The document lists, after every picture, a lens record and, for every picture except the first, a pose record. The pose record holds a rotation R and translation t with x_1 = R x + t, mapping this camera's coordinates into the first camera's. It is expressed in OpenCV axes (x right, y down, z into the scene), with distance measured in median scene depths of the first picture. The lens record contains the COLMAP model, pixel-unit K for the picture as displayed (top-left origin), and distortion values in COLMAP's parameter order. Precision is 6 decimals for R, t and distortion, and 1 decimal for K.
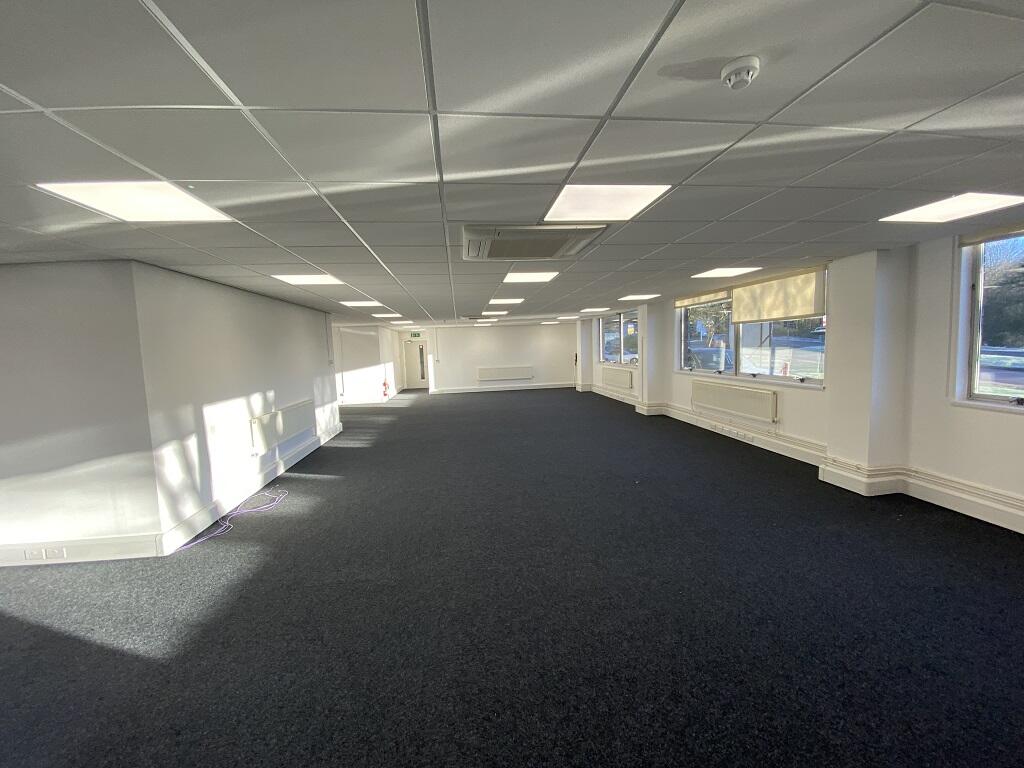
lens RADIAL K [[419.3, 0, 519.5], [0, 419.3, 383.7], [0, 0, 1]] dist [0.002014, -0.000910]
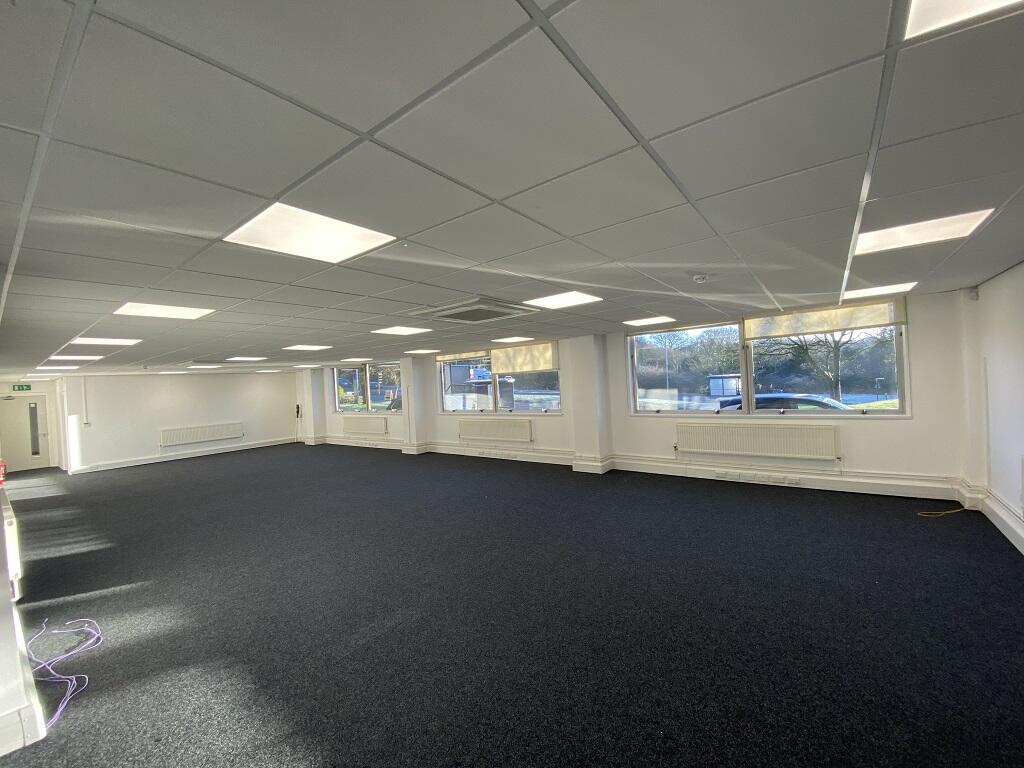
lens RADIAL K [[419.3, 0, 515.1], [0, 419.3, 389.2], [0, 0, 1]] dist [0.002014, -0.000910]
pose [[0.687533, -0.014247, 0.726014, -0.482644], [0.093335, 0.993248, -0.068897, 0.005409], [-0.720130, 0.115132, 0.684220, 0.018900]]
